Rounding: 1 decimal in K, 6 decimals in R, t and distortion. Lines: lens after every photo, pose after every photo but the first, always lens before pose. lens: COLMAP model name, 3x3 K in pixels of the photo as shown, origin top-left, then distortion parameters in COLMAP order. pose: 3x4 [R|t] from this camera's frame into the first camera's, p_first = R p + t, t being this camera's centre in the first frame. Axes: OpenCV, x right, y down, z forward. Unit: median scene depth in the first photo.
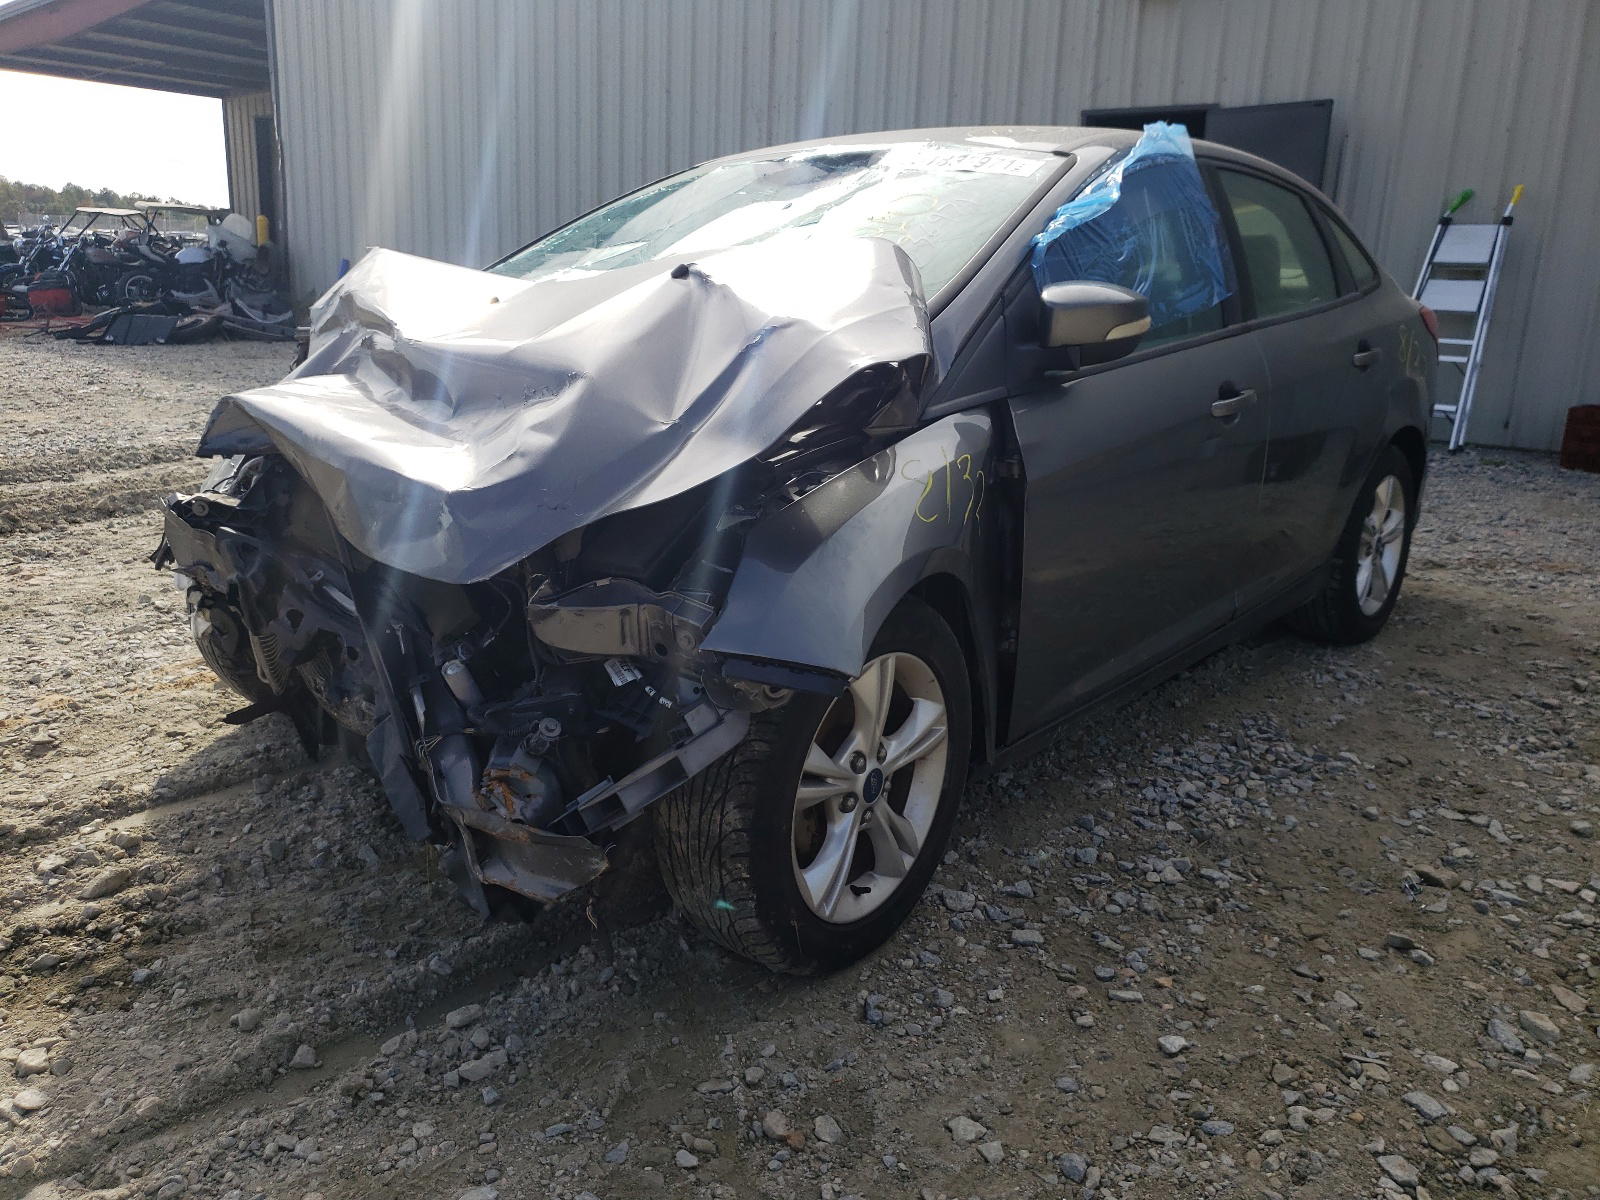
lens RADIAL K [[1231.3, 0, 799.1], [0, 1231.3, 600.2], [0, 0, 1]] dist [0.010093, 0.000575]
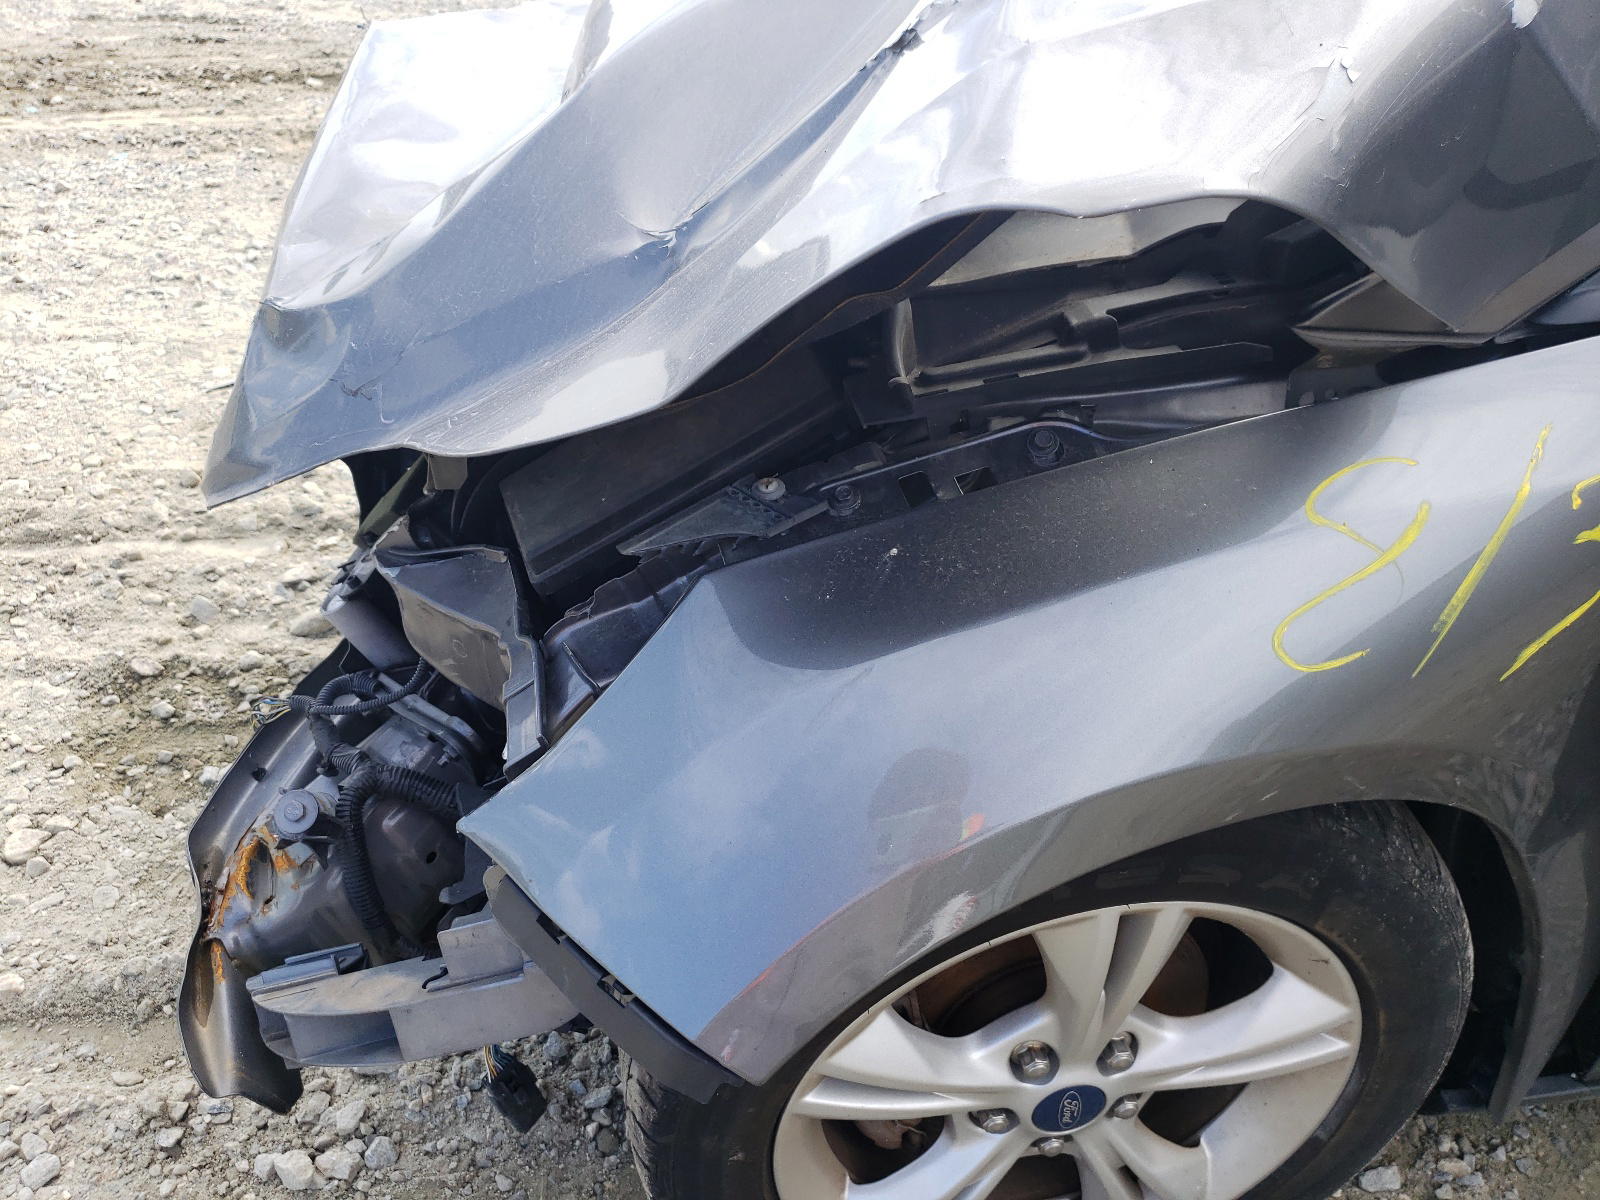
lens RADIAL K [[1231.3, 0, 801.2], [0, 1231.3, 600.1], [0, 0, 1]] dist [0.010093, 0.000575]
pose [[0.741144, 0.370399, -0.559920, 0.171274], [-0.187137, 0.914951, 0.357554, -0.163750], [0.644736, -0.160217, 0.747426, 0.623200]]
